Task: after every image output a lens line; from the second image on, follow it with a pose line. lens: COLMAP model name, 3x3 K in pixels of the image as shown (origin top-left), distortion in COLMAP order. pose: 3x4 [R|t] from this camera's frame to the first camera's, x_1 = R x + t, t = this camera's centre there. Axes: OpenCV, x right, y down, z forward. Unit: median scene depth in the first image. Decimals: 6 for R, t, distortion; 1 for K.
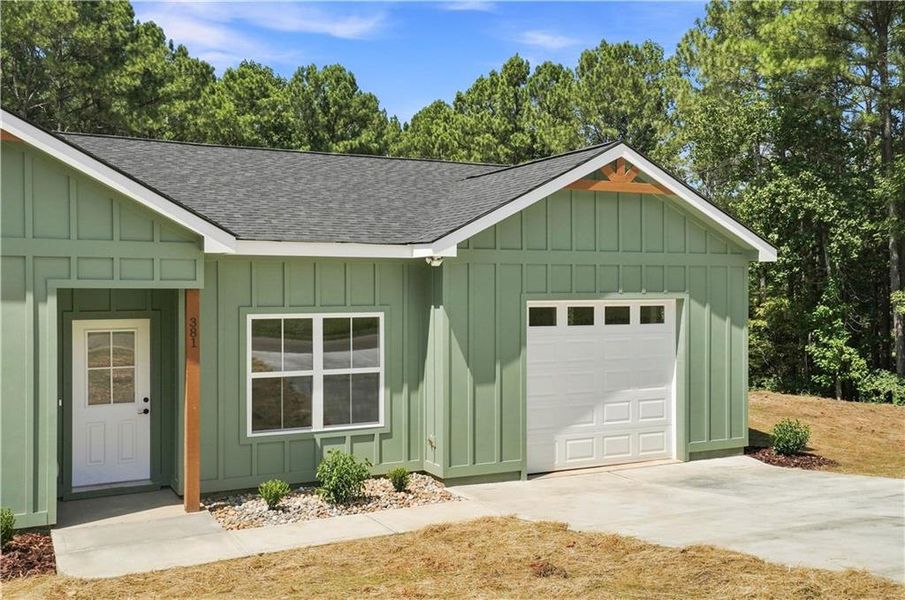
lens RADIAL K [[876.0, 0, 452.1], [0, 876.0, 298.7], [0, 0, 1]] dist [0.056963, 0.000000]
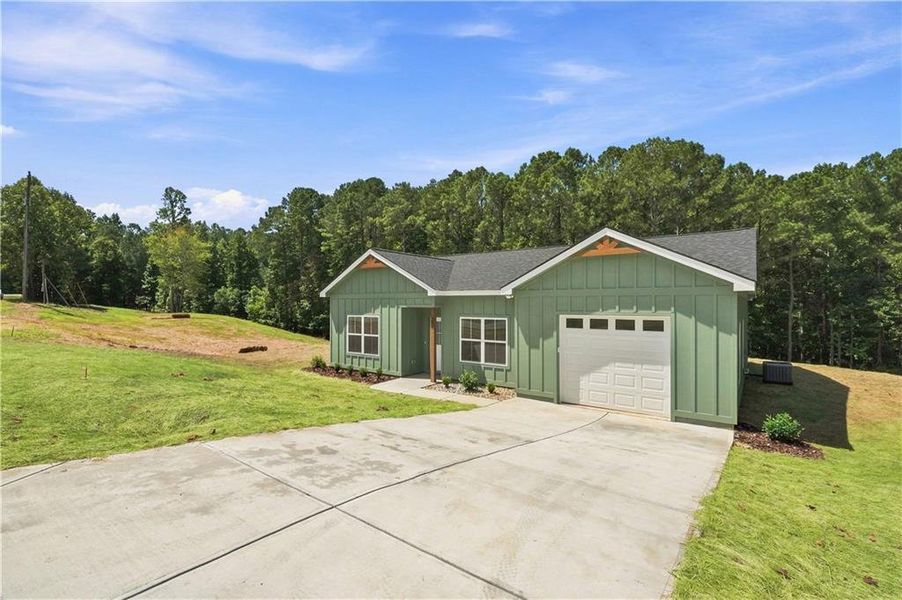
lens RADIAL K [[415.9, 0, 445.1], [0, 415.9, 307.8], [0, 0, 1]] dist [0.004470, -0.002789]
pose [[0.440172, 0.009016, -0.897868, 0.784171], [-0.014044, 0.999896, 0.003155, -0.012302], [0.897804, 0.011221, 0.440253, 0.330726]]
